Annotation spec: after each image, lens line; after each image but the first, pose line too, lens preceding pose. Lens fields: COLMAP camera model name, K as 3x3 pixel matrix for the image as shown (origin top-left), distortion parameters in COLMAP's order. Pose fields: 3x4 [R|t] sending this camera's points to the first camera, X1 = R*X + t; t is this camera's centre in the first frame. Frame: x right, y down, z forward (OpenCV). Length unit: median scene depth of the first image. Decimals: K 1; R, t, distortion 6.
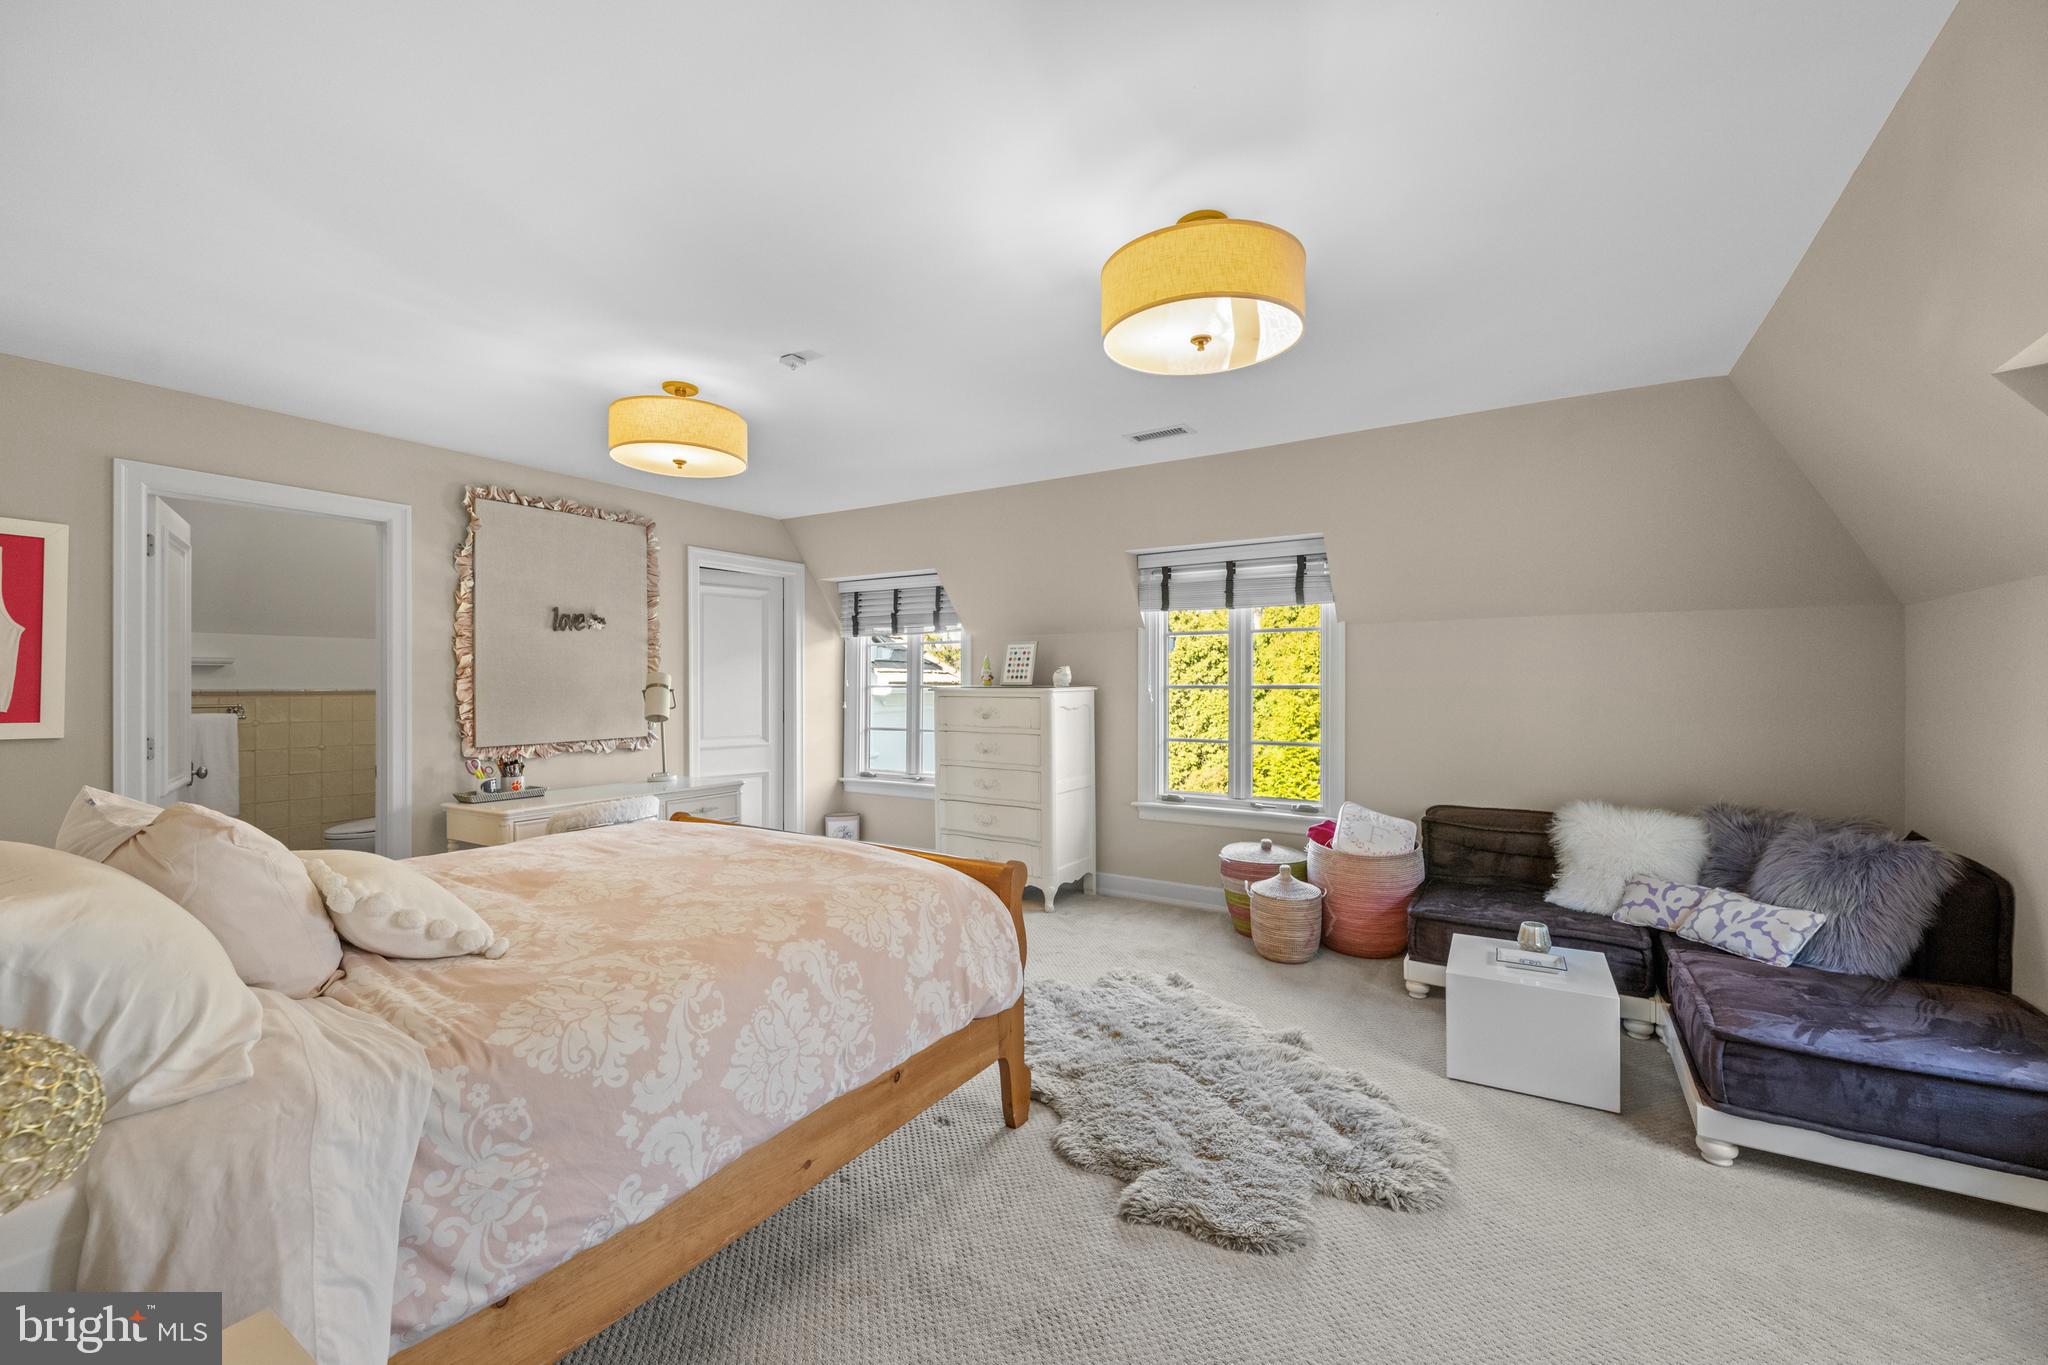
lens RADIAL K [[818.4, 0, 1023.2], [0, 818.4, 683.5], [0, 0, 1]] dist [-0.003432, -0.000242]
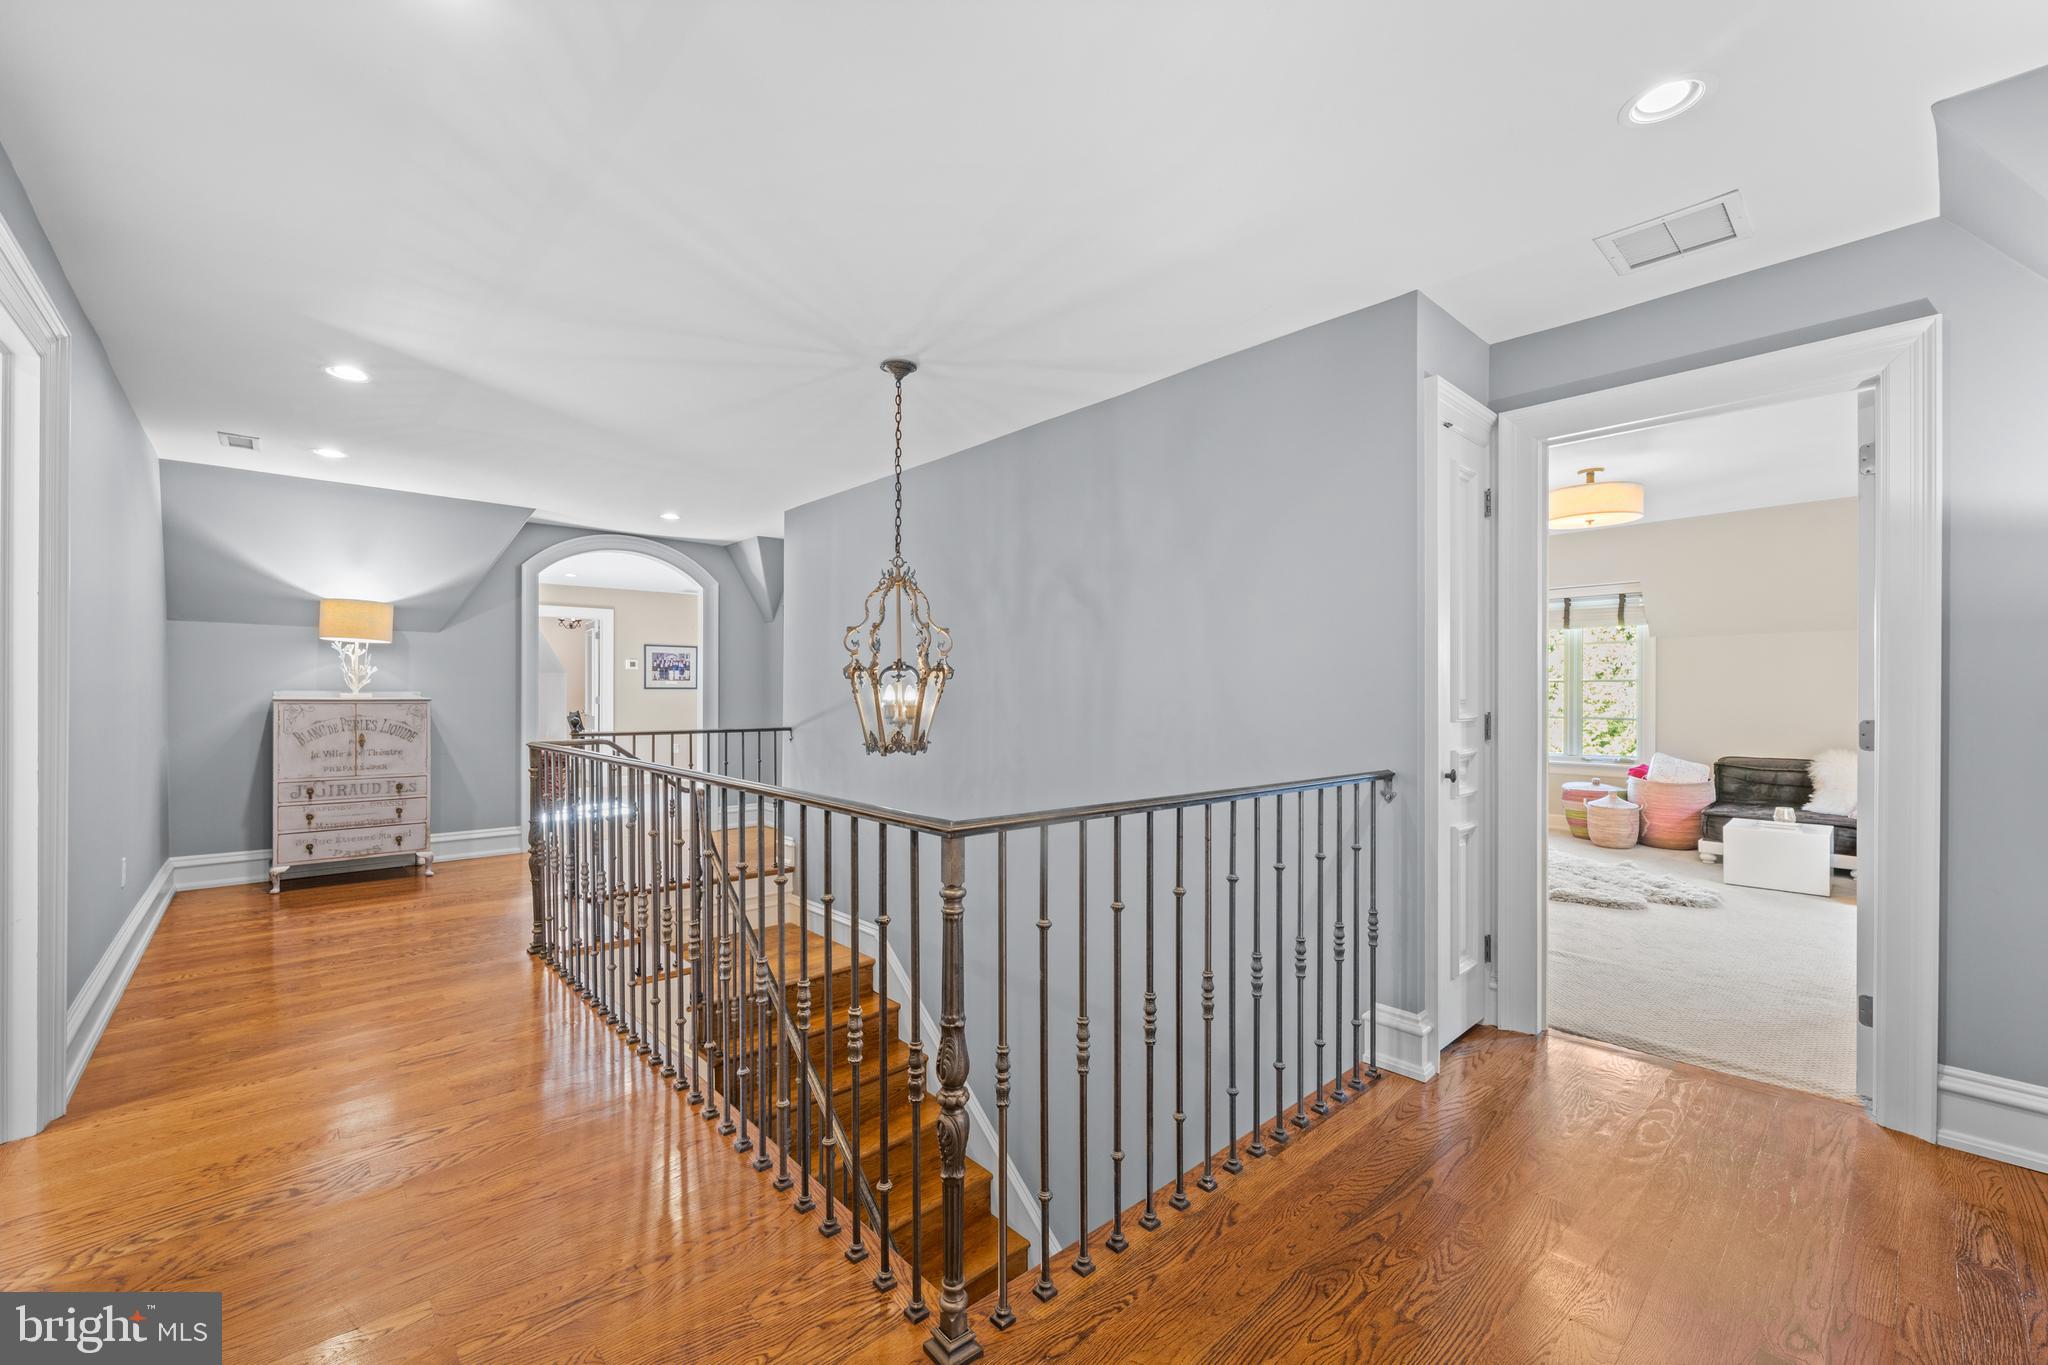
lens RADIAL K [[818.4, 0, 1018.8], [0, 818.4, 683.7], [0, 0, 1]] dist [-0.003432, -0.000242]
pose [[0.960907, -0.001056, -0.276868, -0.344712], [-0.000016, 0.999993, -0.003870, 0.019072], [0.276870, 0.003723, 0.960900, -0.837262]]
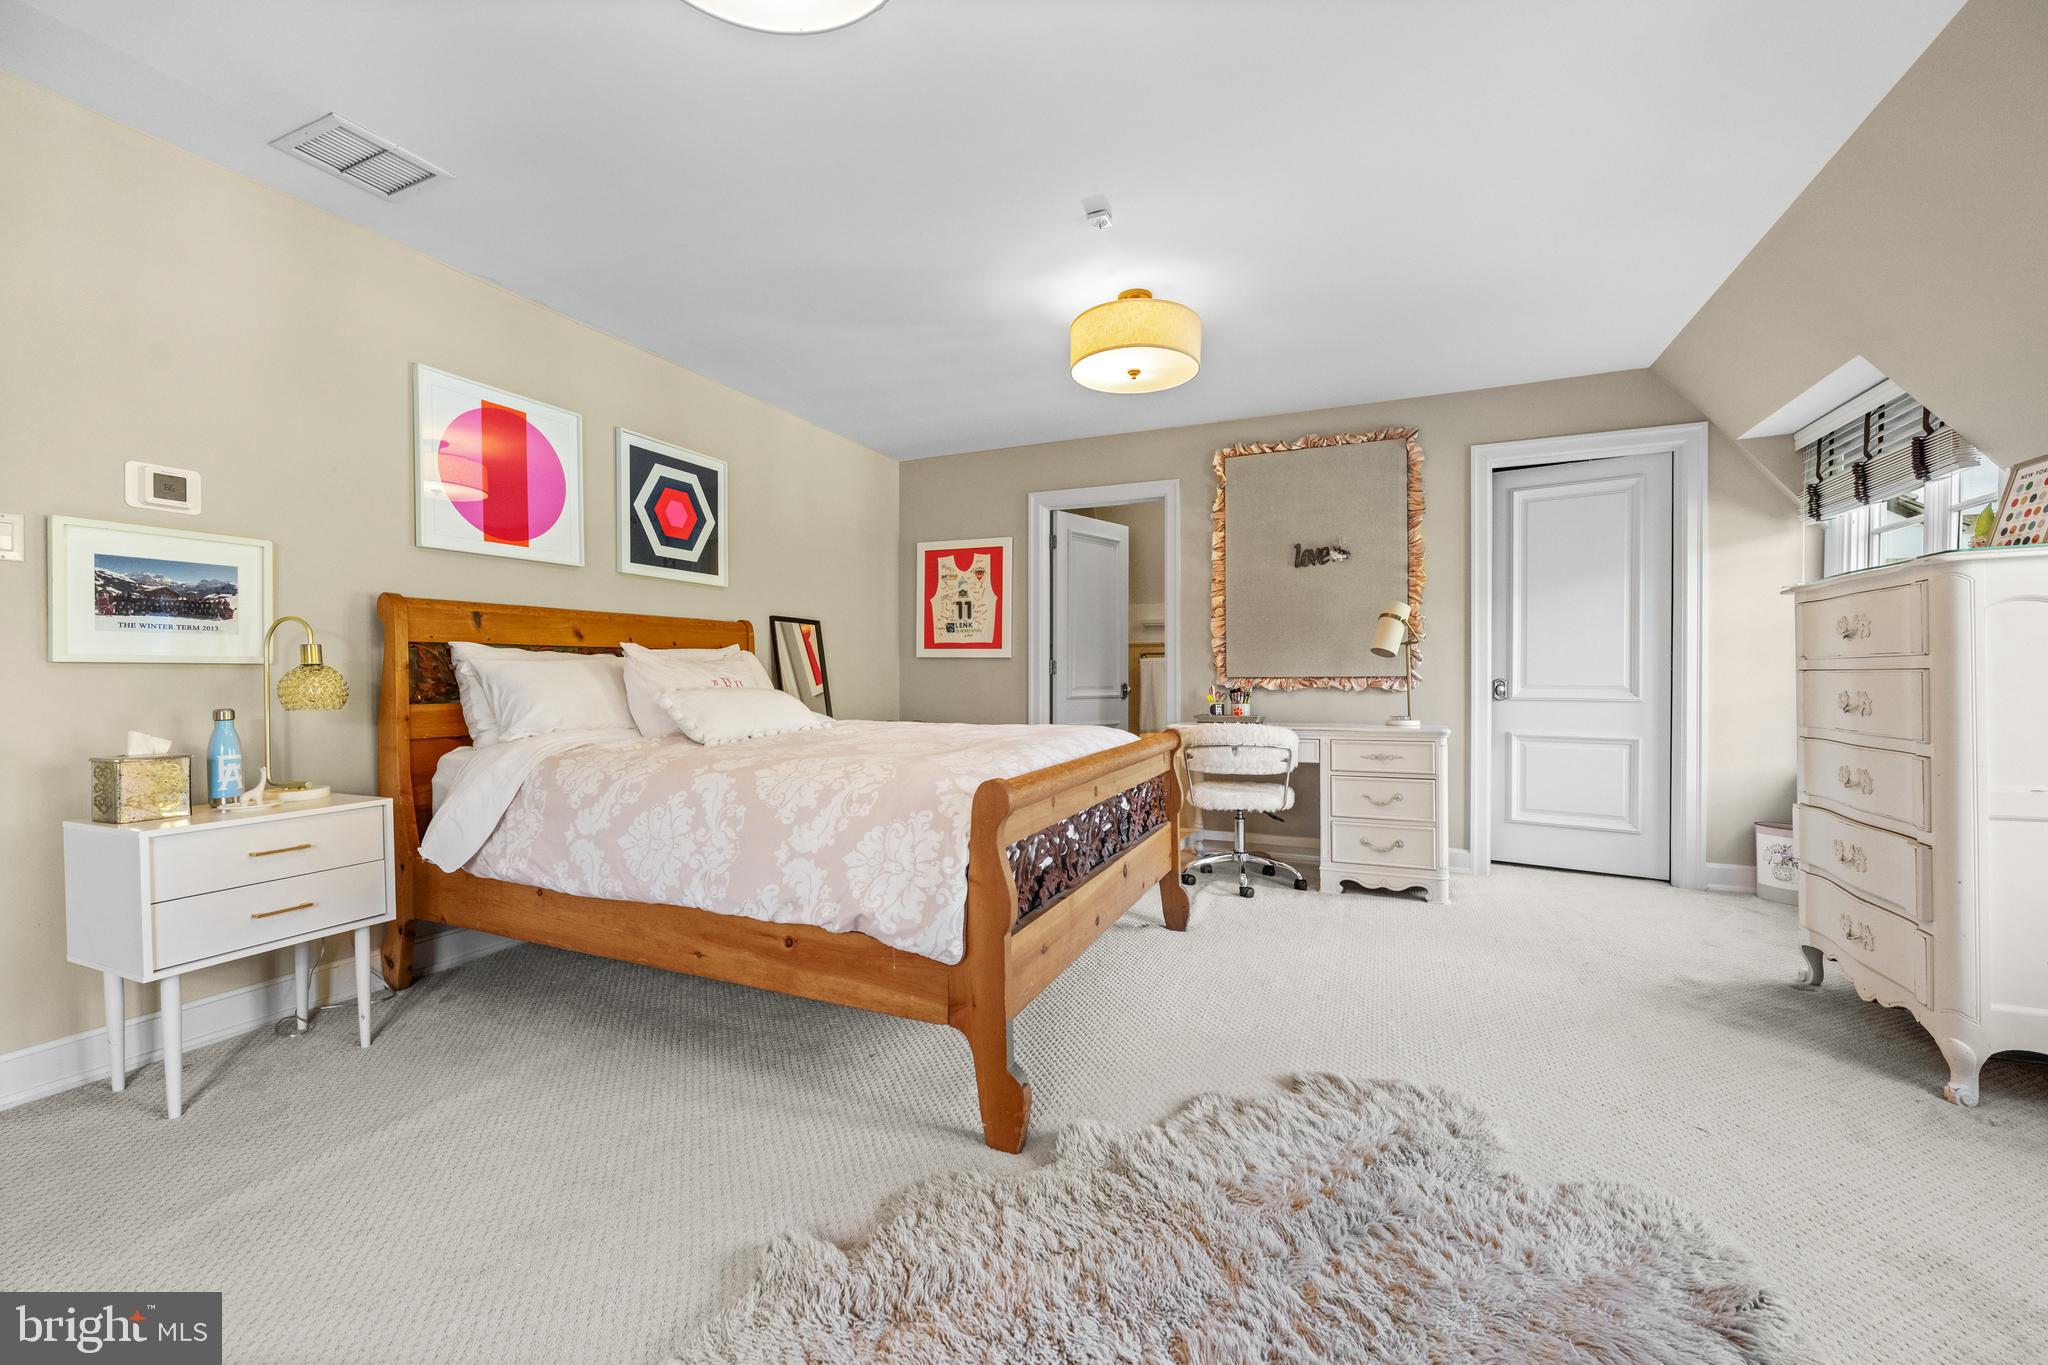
lens RADIAL K [[818.4, 0, 1018.7], [0, 818.4, 684.8], [0, 0, 1]] dist [-0.003432, -0.000242]
pose [[0.145018, 0.011619, -0.989361, 0.422450], [0.001347, 0.999928, 0.011940, 0.075377], [0.989428, -0.003064, 0.144992, 0.550974]]
